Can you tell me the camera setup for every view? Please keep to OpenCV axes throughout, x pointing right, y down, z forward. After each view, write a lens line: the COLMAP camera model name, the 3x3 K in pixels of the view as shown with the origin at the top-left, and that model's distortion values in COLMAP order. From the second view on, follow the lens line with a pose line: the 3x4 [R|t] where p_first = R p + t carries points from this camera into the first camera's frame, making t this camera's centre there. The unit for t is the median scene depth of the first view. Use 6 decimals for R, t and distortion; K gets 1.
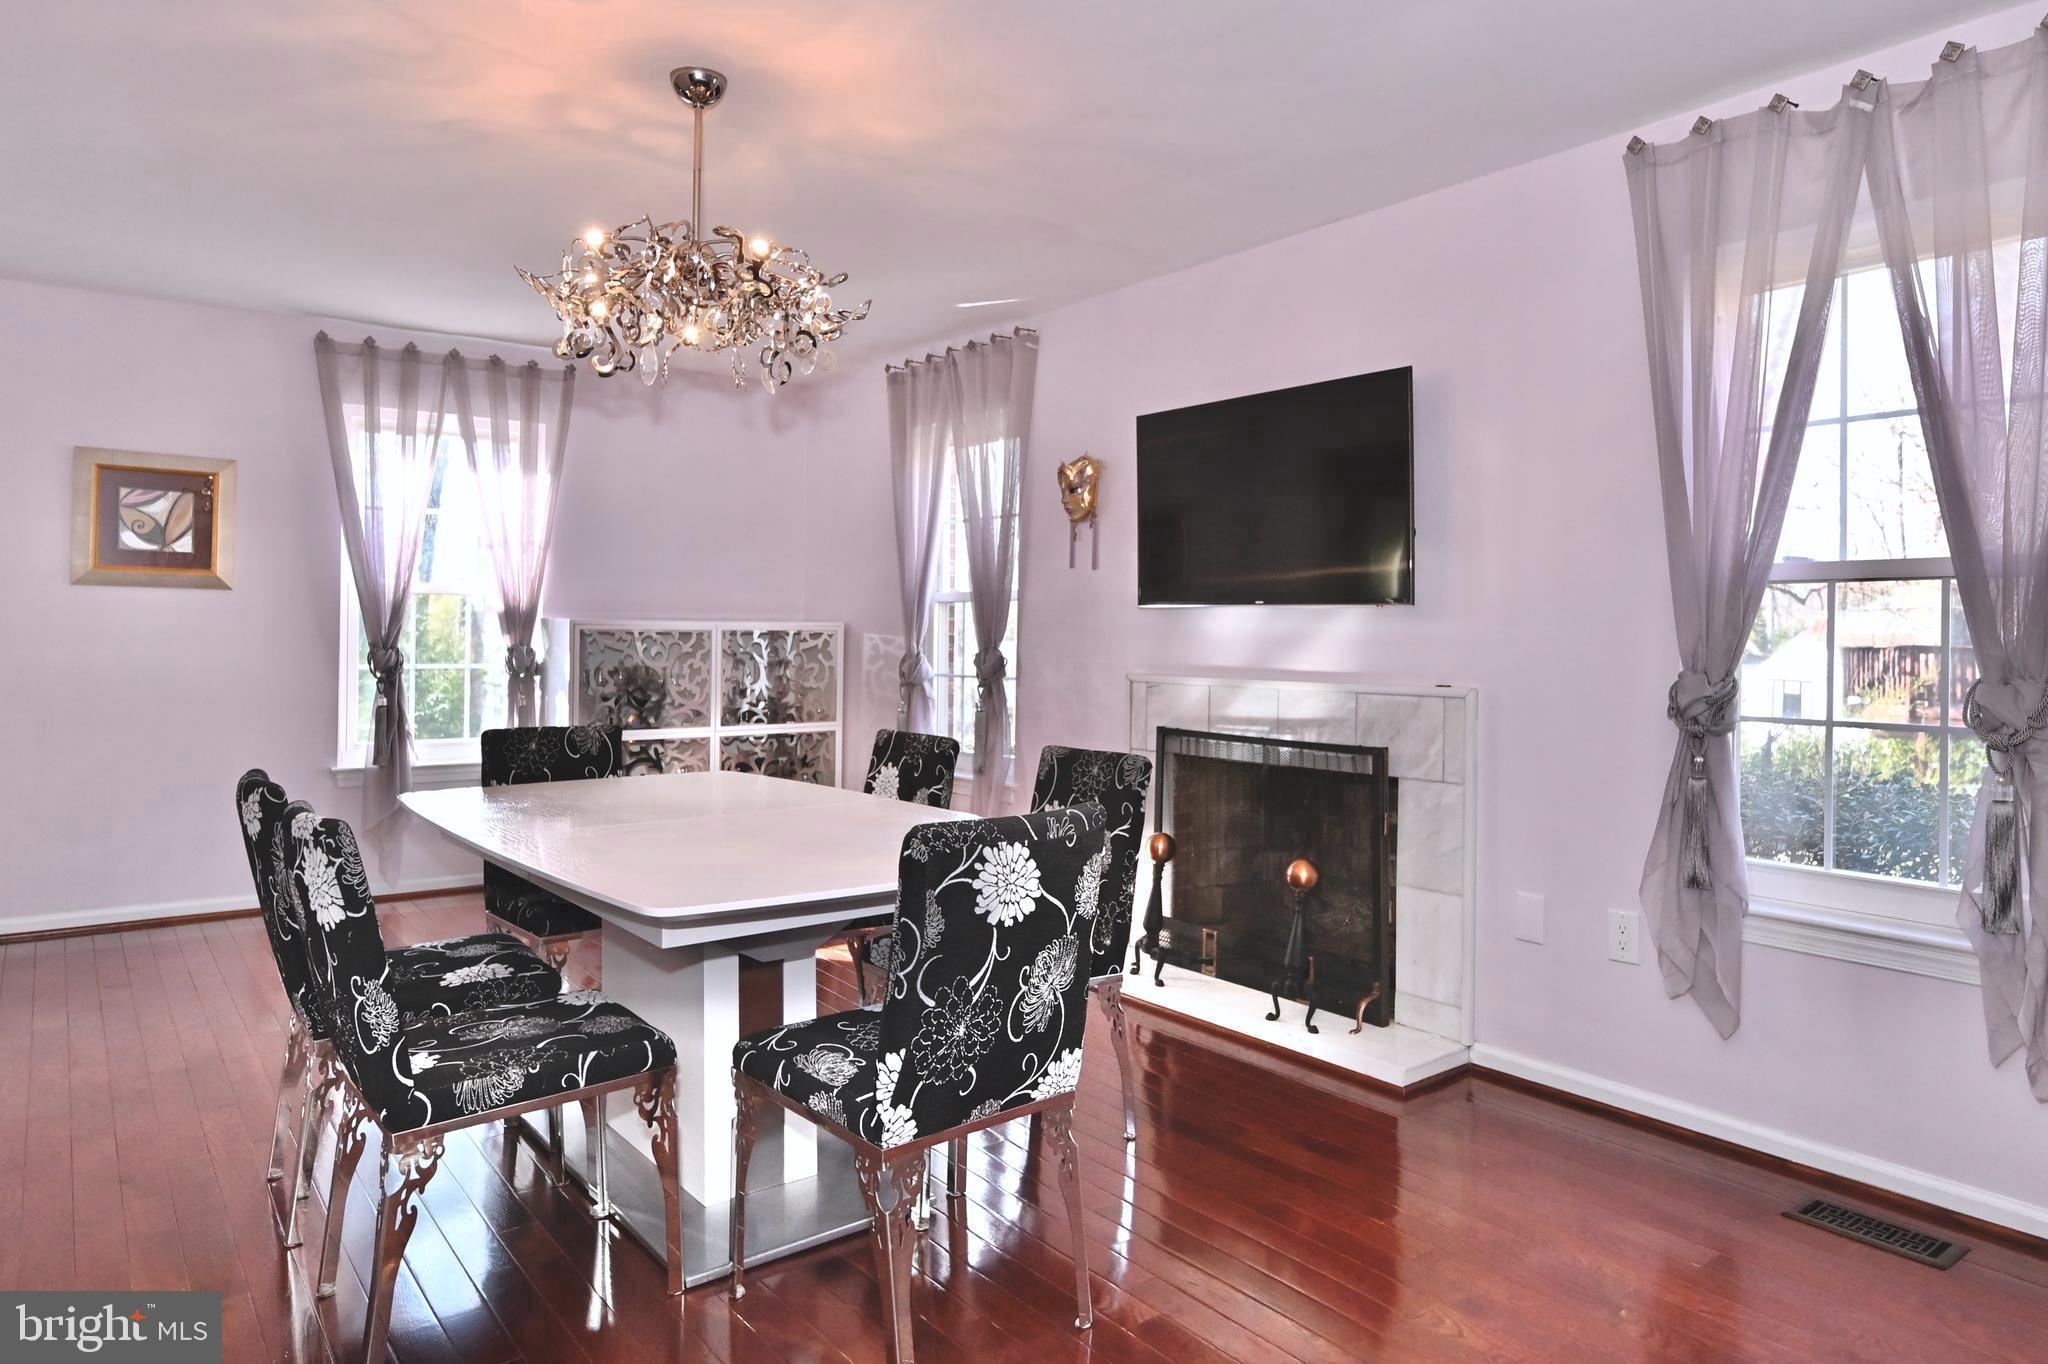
lens RADIAL K [[1305.9, 0, 1021.8], [0, 1305.9, 643.9], [0, 0, 1]] dist [-0.001251, -0.000606]
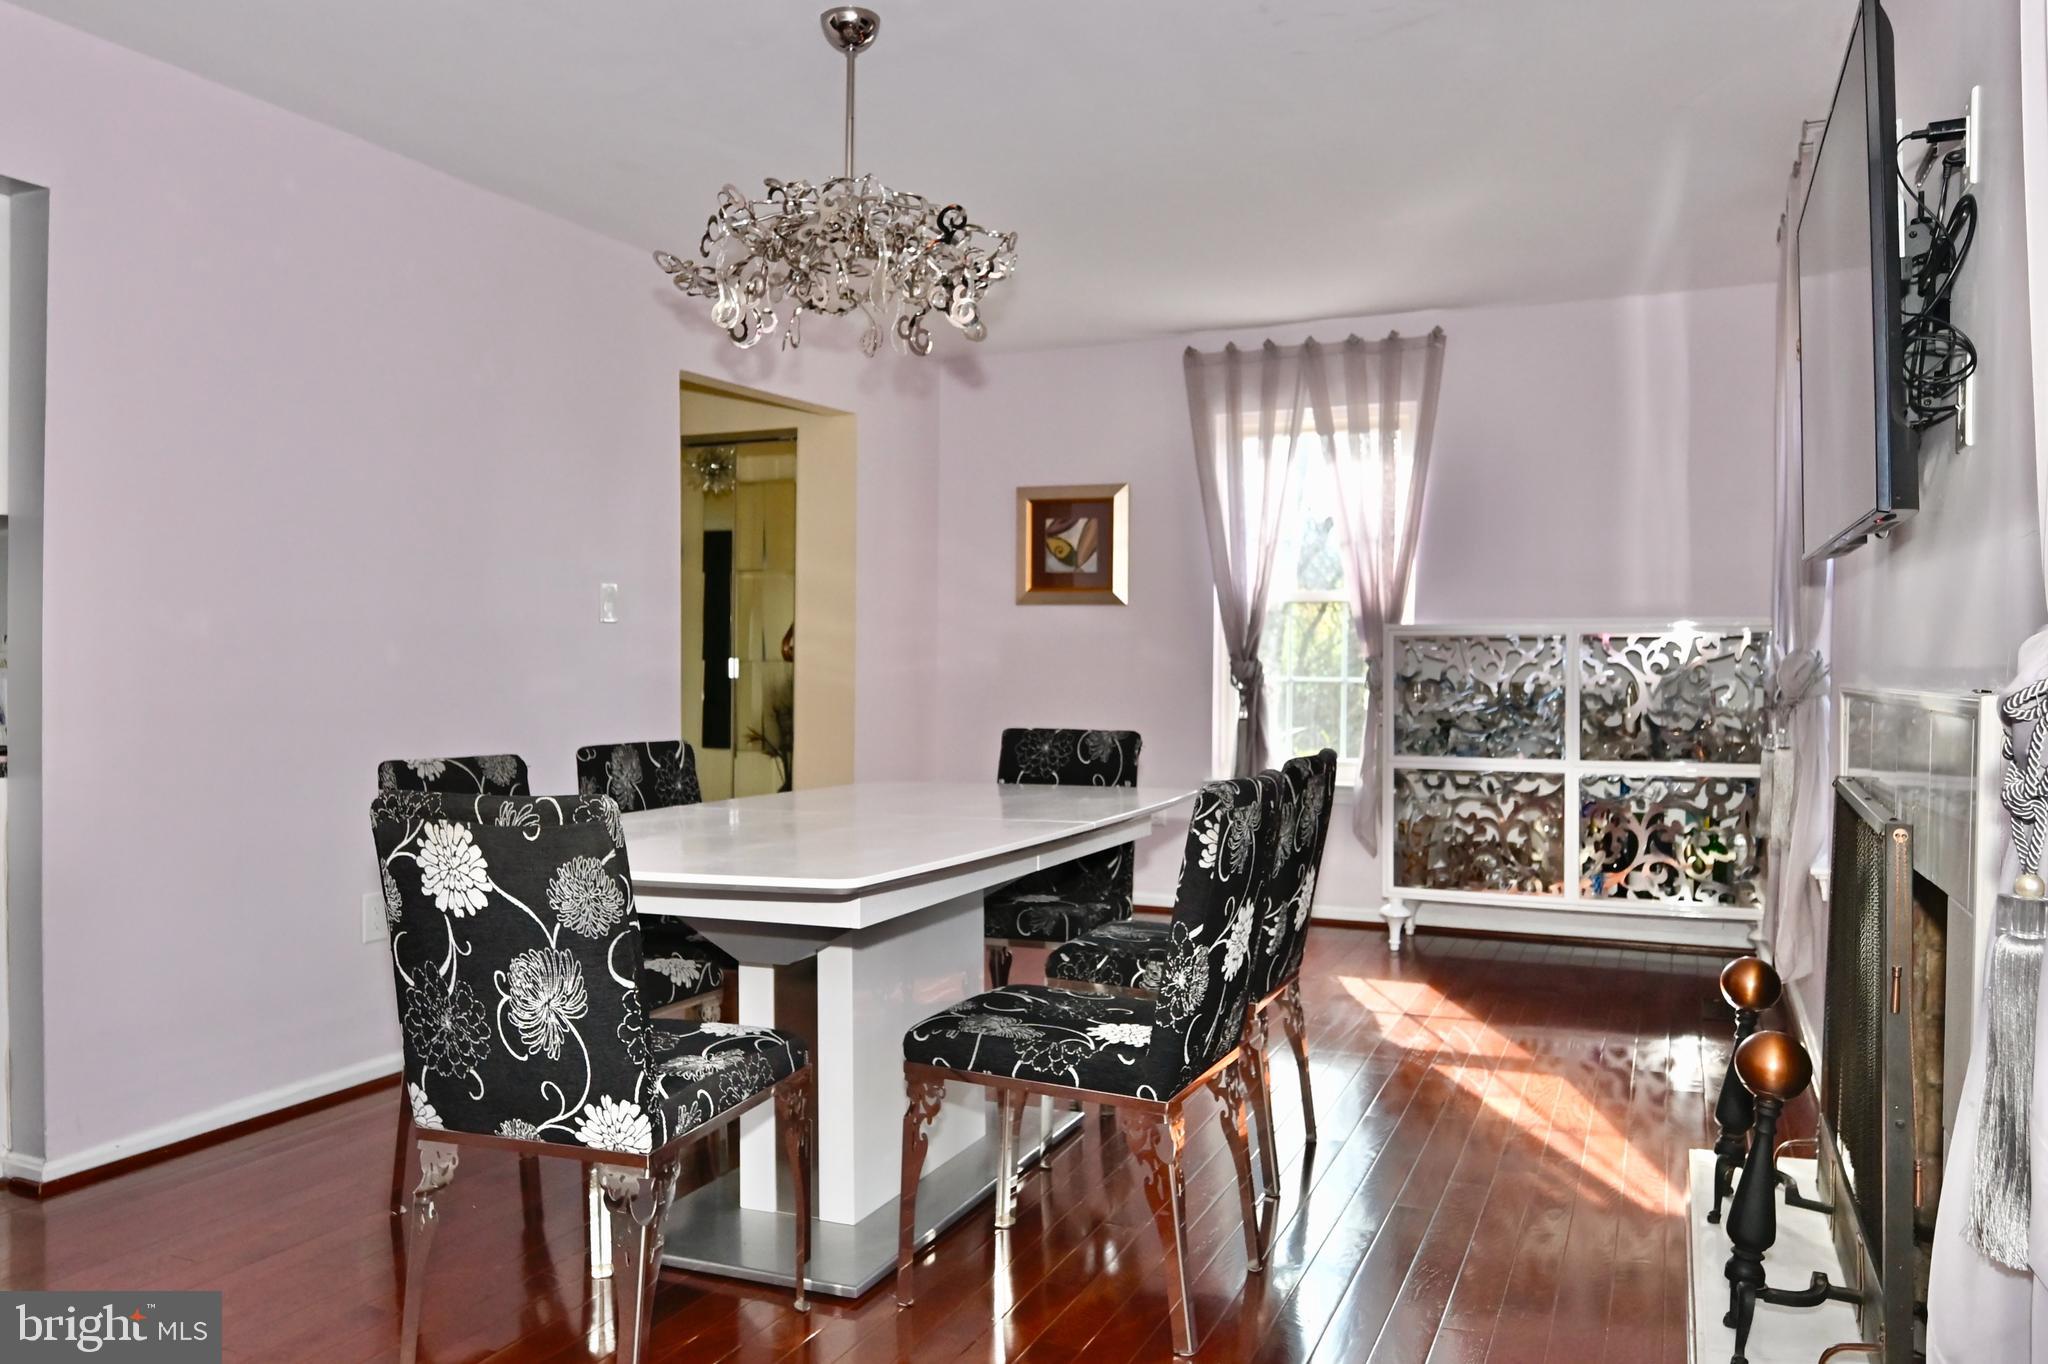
lens RADIAL K [[1479.9, 0, 1024.0], [0, 1479.9, 682.0], [0, 0, 1]] dist [-0.010281, -0.001689]
pose [[0.497712, 0.004229, -0.867332, 0.566817], [-0.005783, 0.999982, 0.001557, 0.028563], [0.867323, 0.004240, 0.497728, 0.449658]]
